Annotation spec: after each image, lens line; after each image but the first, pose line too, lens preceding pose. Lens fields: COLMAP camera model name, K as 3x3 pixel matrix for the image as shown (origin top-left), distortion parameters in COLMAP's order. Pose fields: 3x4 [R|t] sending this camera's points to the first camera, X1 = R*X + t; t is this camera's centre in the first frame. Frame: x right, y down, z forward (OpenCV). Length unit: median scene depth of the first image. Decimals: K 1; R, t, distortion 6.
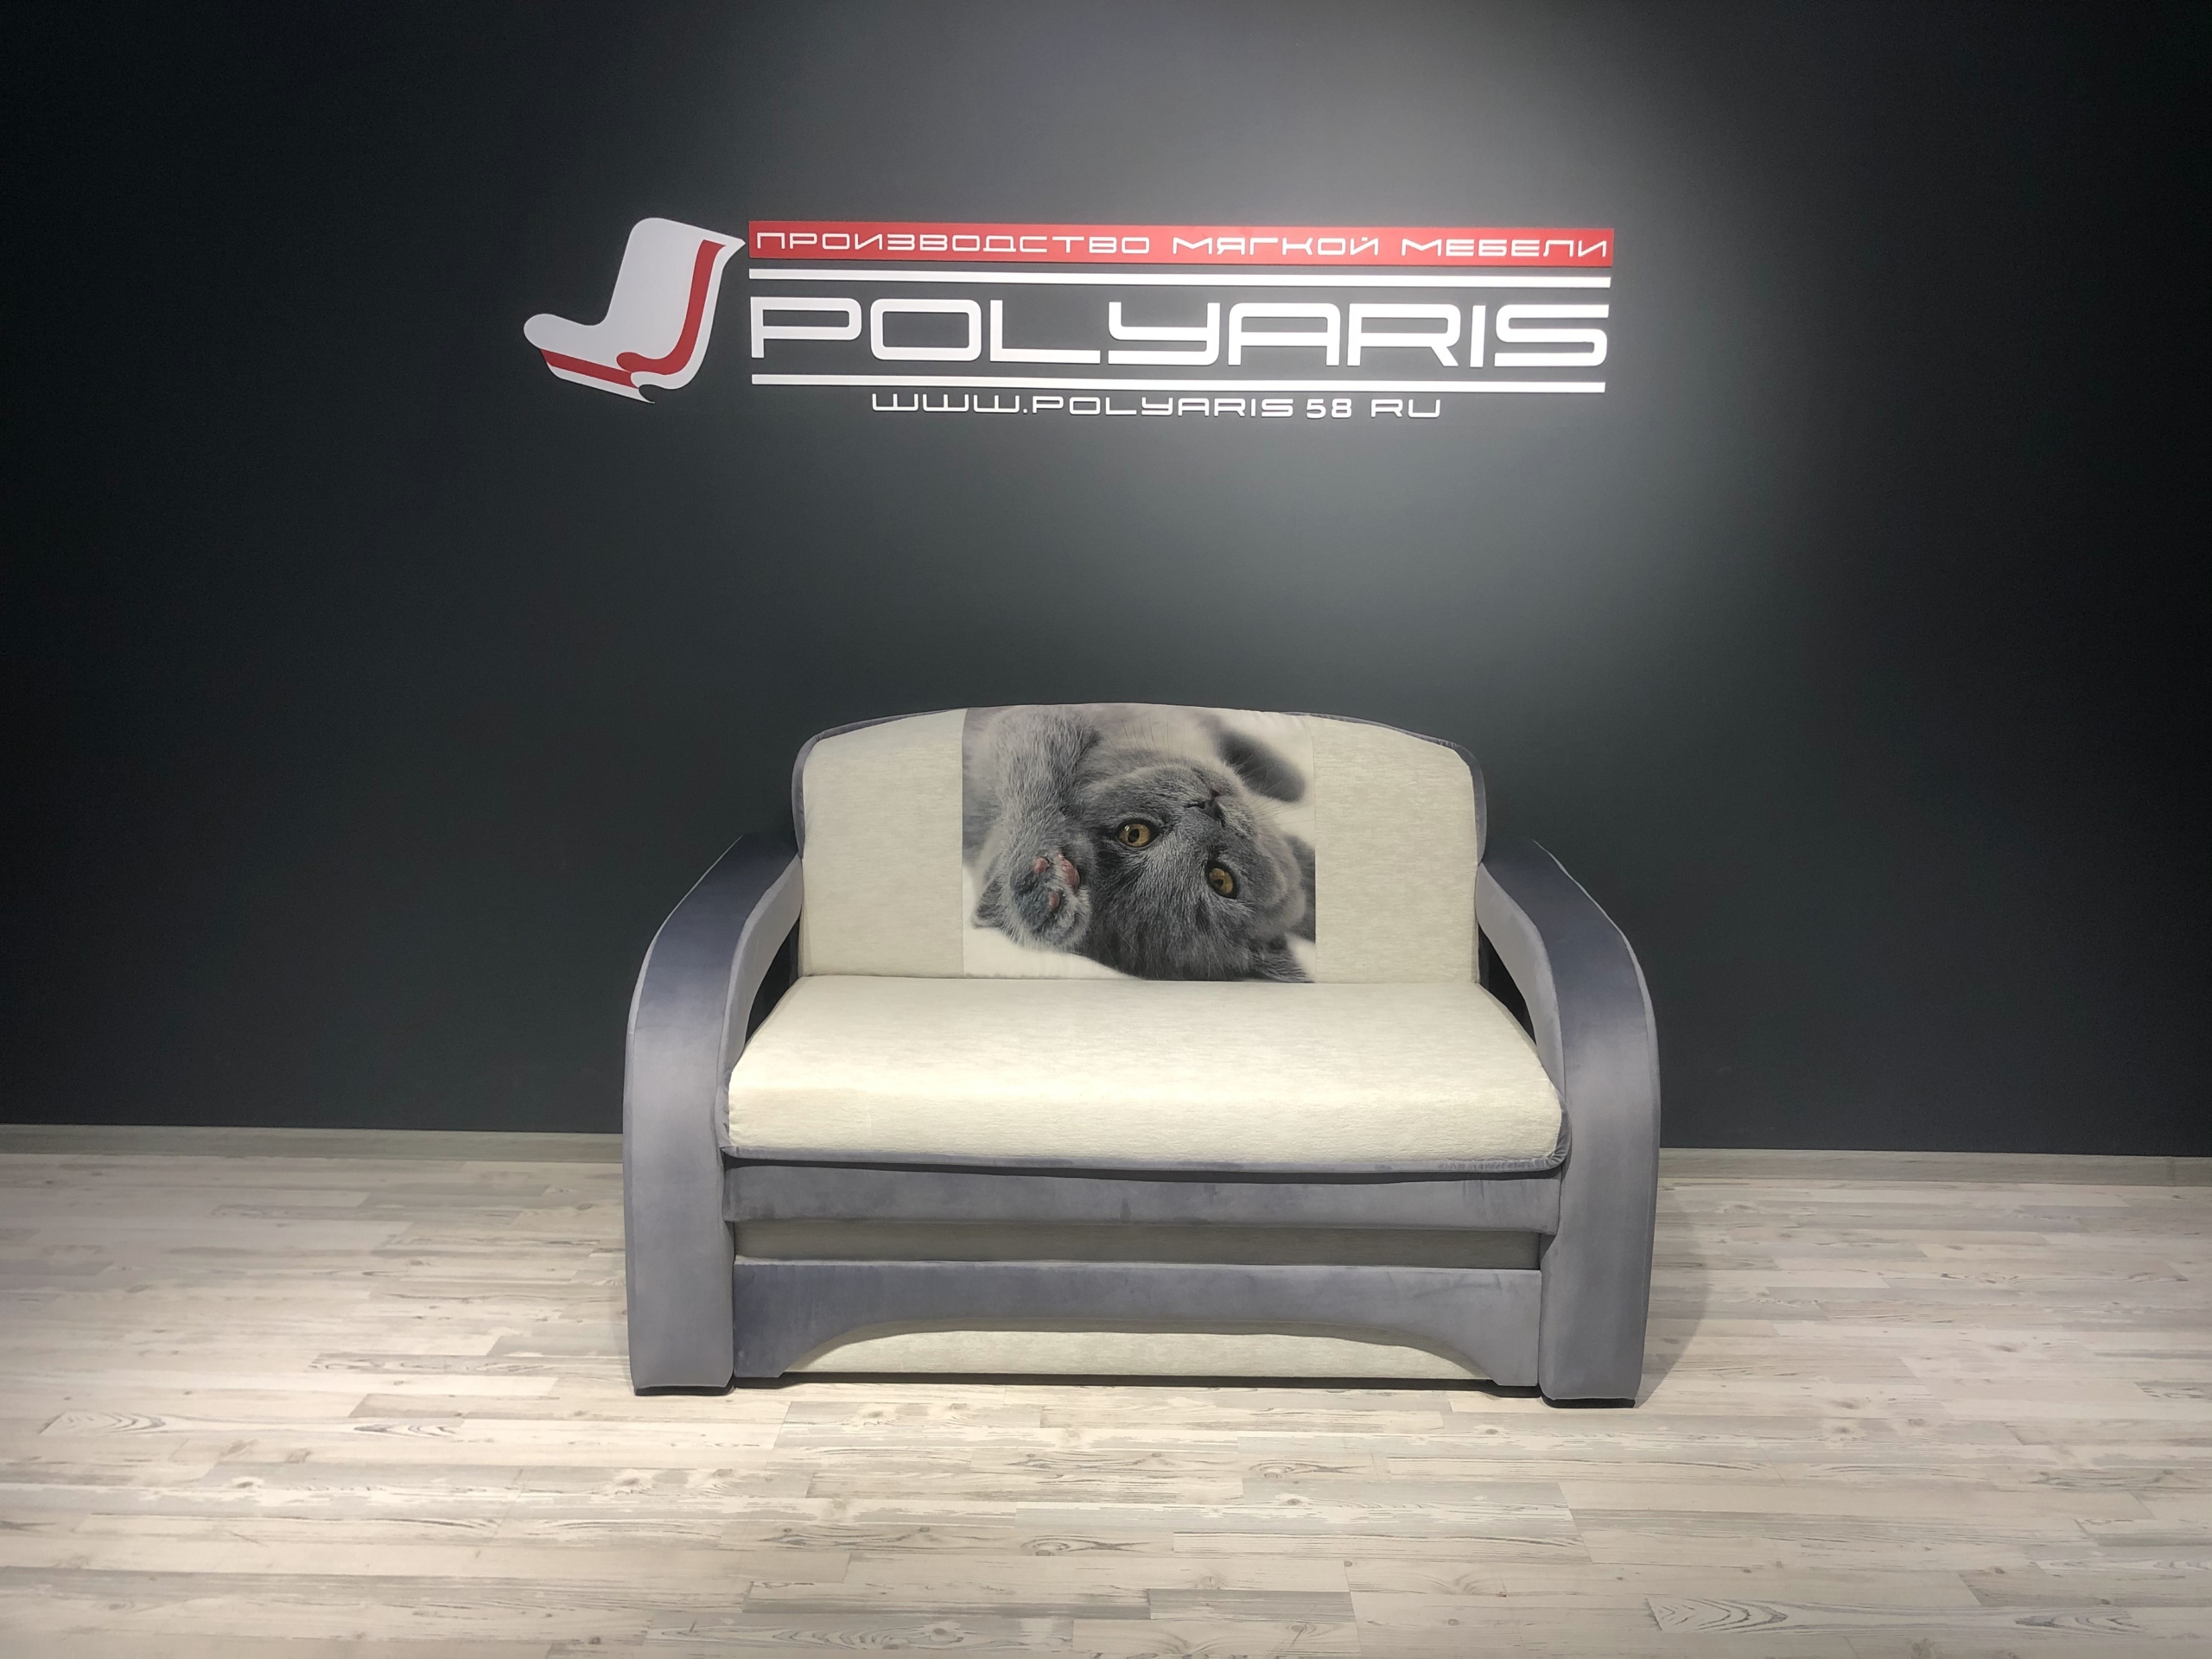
lens RADIAL K [[1789.0, 0, 1106.1], [0, 1789.0, 833.9], [0, 0, 1]] dist [0.015130, -0.024184]
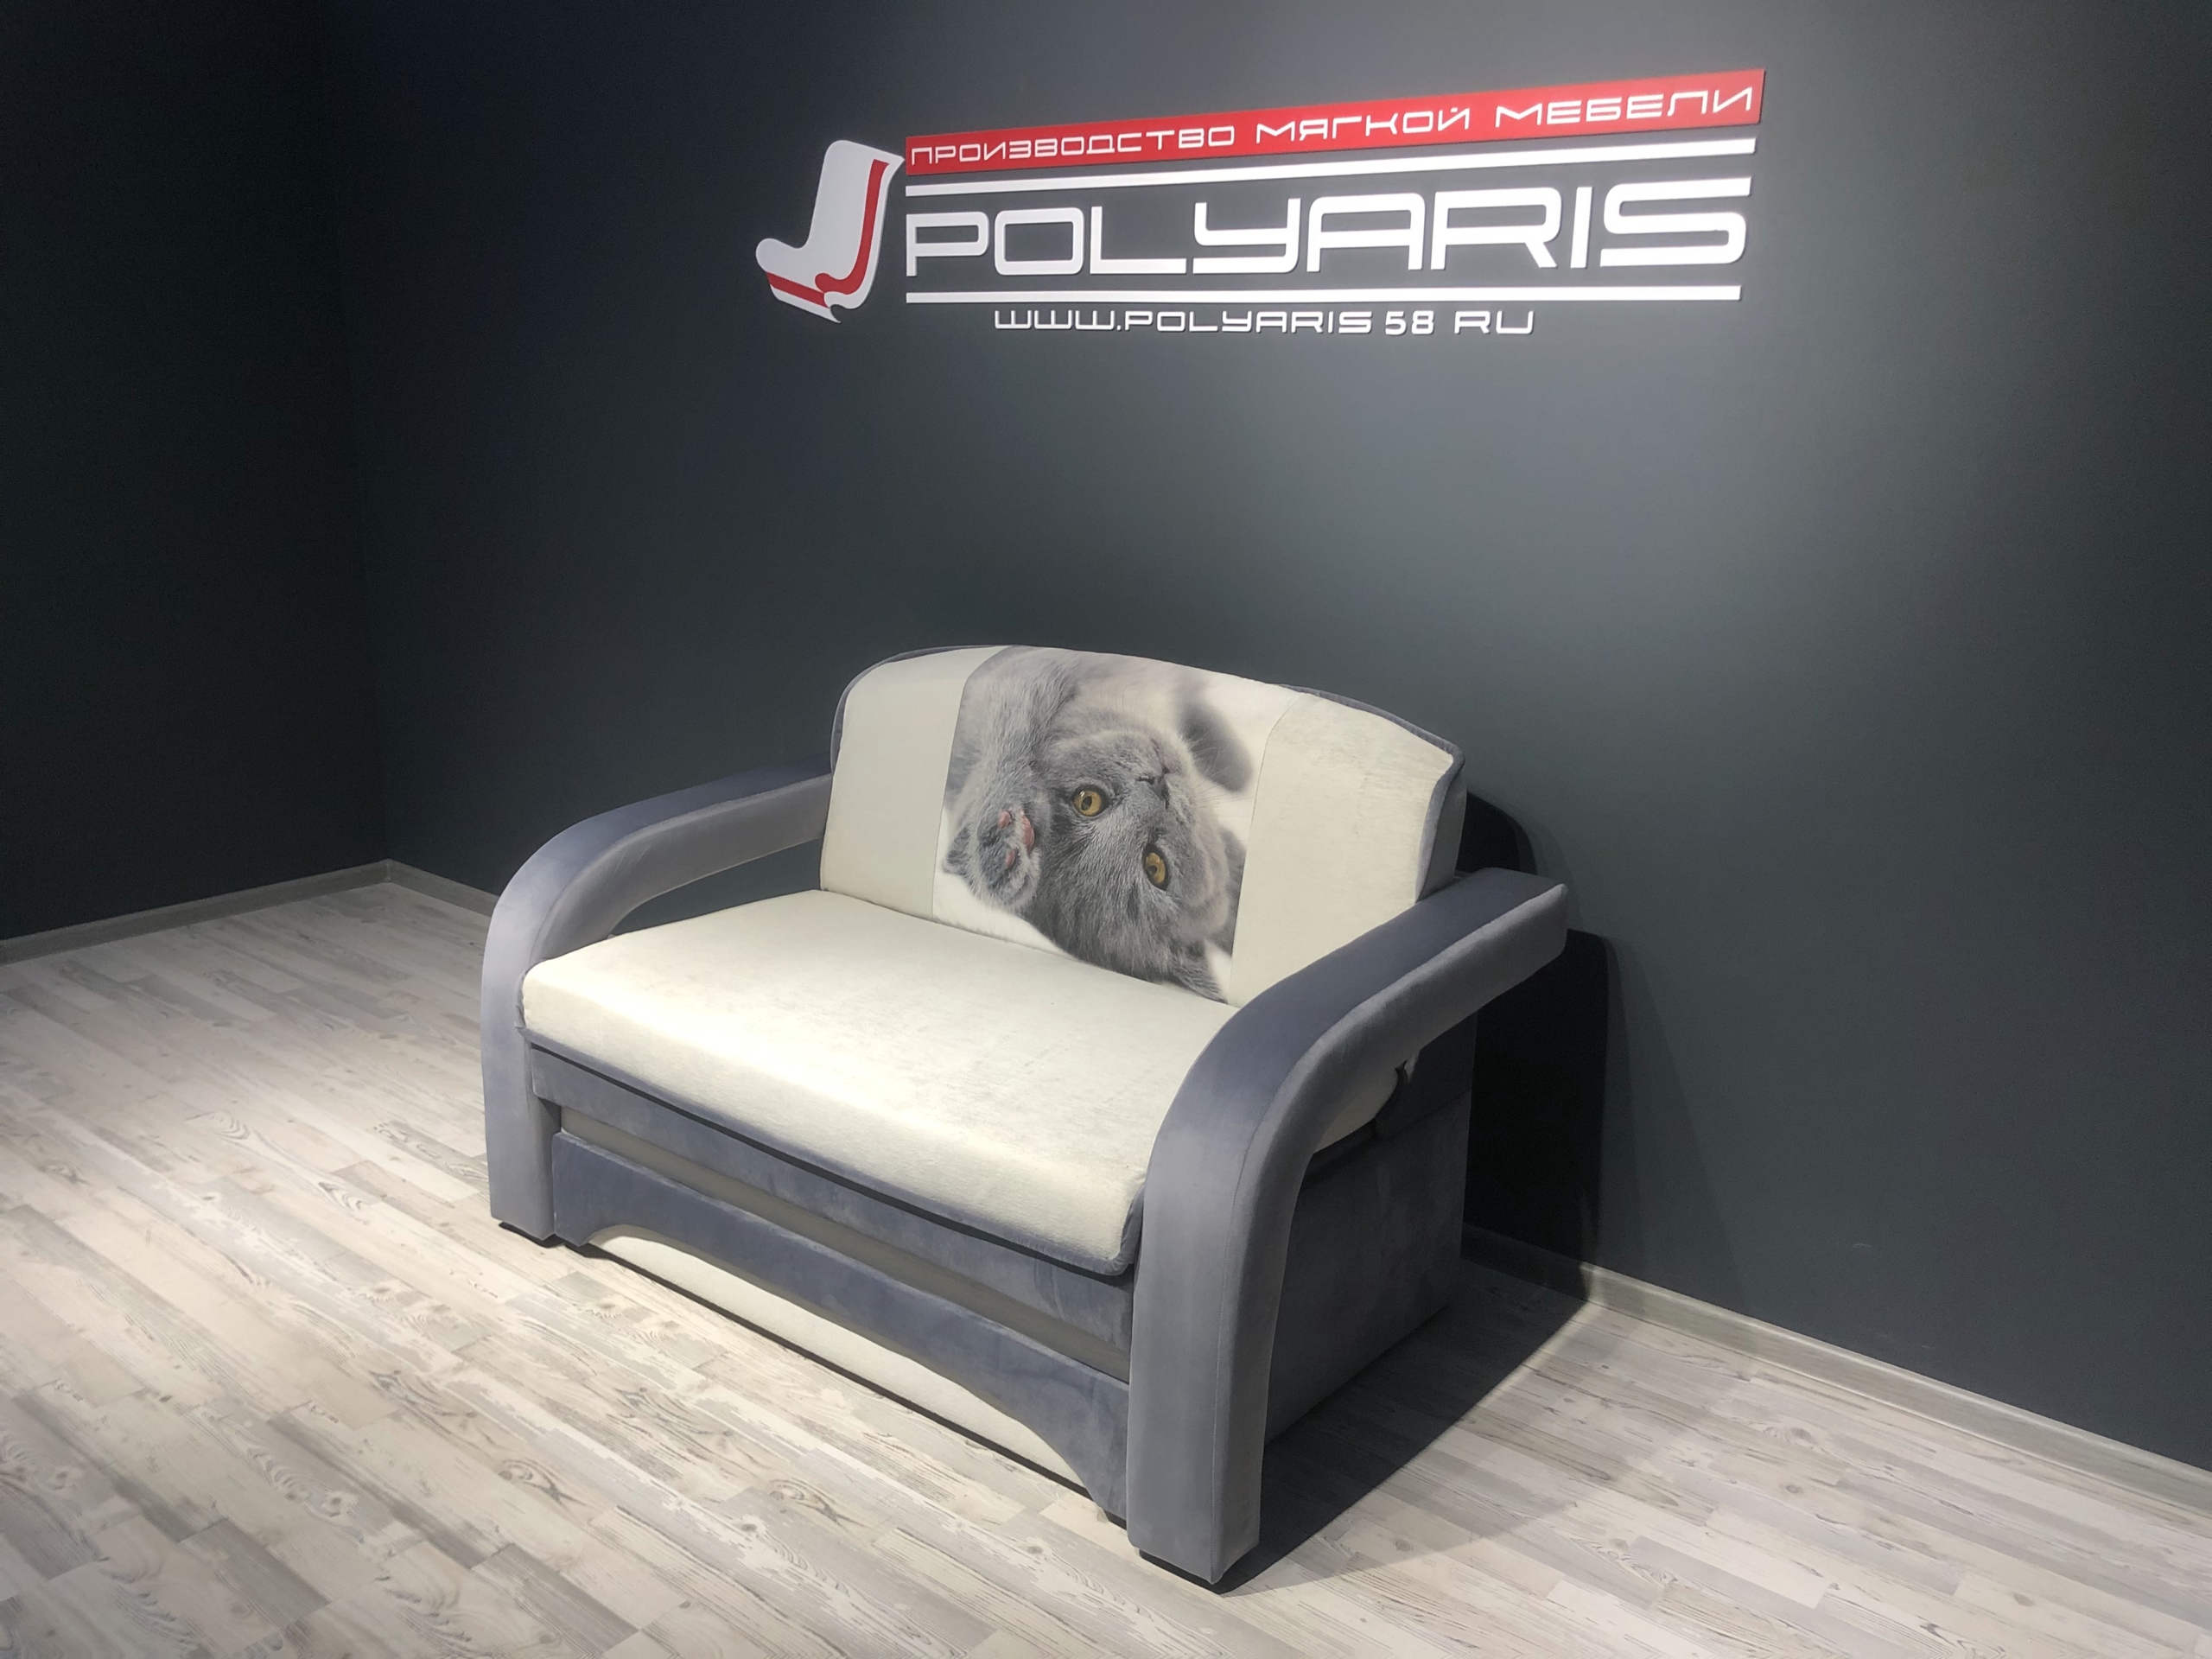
lens RADIAL K [[1789.0, 0, 1130.6], [0, 1789.0, 823.3], [0, 0, 1]] dist [0.015130, -0.024184]
pose [[0.794922, 0.157865, -0.585814, 0.543840], [-0.117945, 0.987344, 0.106022, -0.084120], [0.595138, -0.015186, 0.803480, 0.263118]]
